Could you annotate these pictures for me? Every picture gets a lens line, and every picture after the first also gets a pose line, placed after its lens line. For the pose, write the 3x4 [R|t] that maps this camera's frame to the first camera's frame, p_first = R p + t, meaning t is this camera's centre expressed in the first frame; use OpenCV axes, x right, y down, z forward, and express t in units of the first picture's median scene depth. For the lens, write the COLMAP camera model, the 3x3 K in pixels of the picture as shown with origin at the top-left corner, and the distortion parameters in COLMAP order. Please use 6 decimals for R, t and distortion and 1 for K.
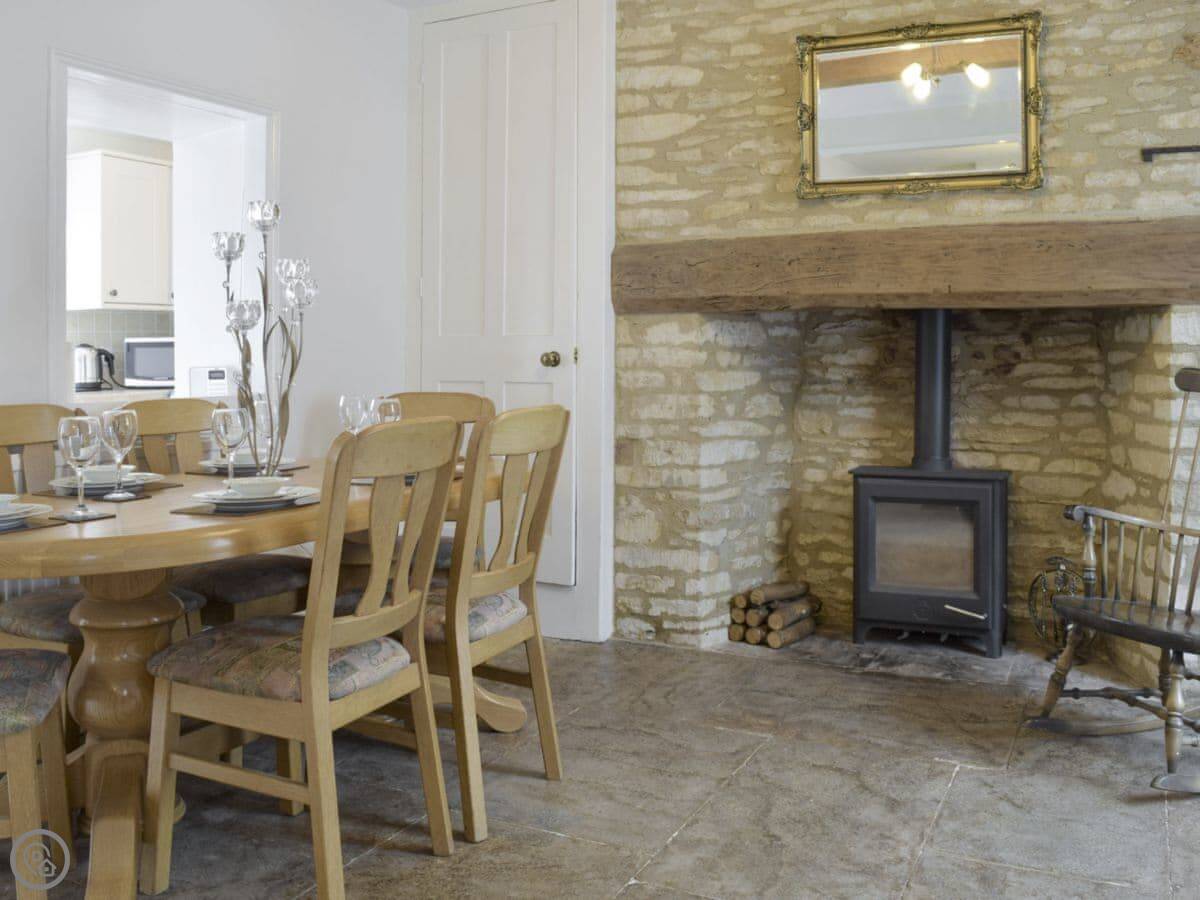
lens RADIAL K [[1034.9, 0, 599.7], [0, 1034.9, 340.0], [0, 0, 1]] dist [-0.090801, 0.011752]
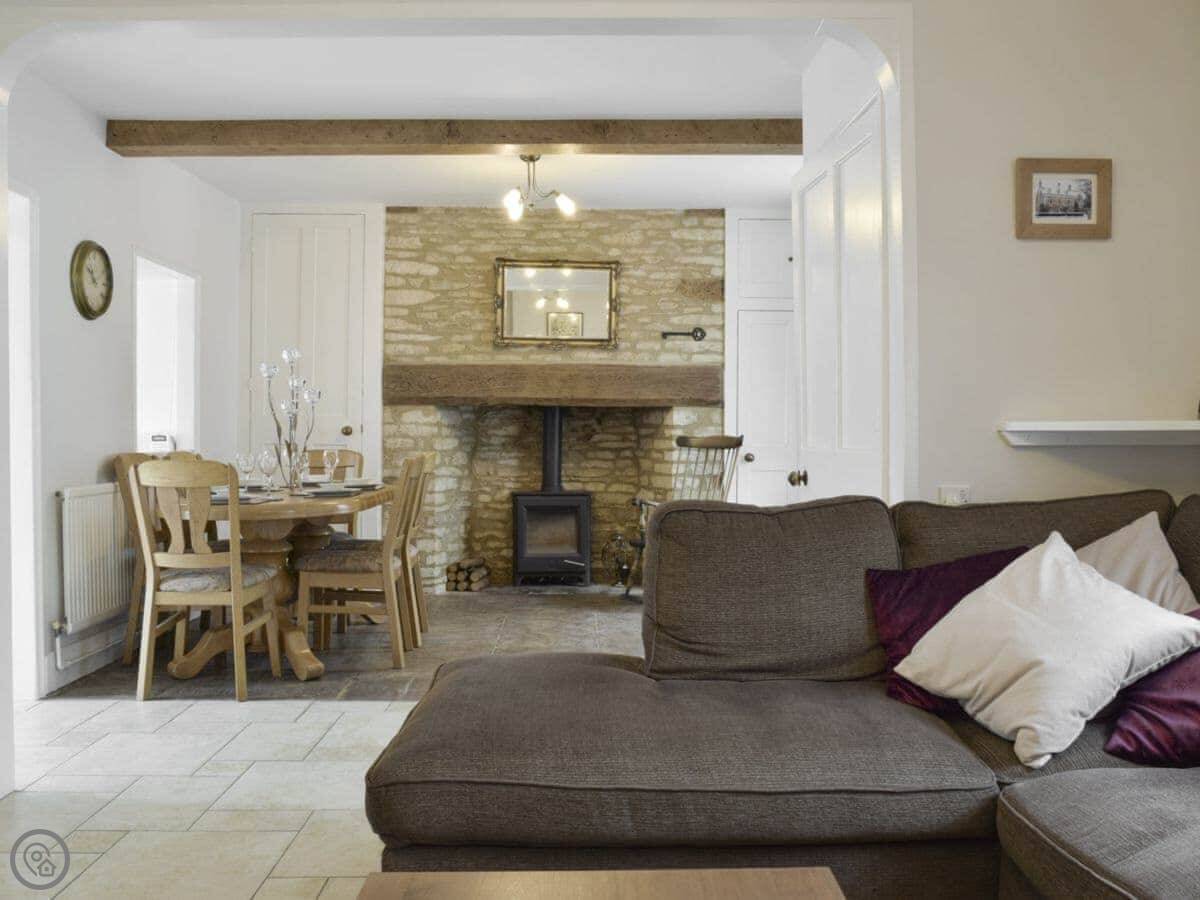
lens RADIAL K [[1080.6, 0, 600.0], [0, 1080.6, 450.0], [0, 0, 1]] dist [-0.008703, -0.013274]
pose [[0.870916, -0.003692, 0.491419, -0.569987], [-0.011350, 0.999554, 0.027624, -0.004142], [-0.491301, -0.029636, 0.870485, -0.757644]]
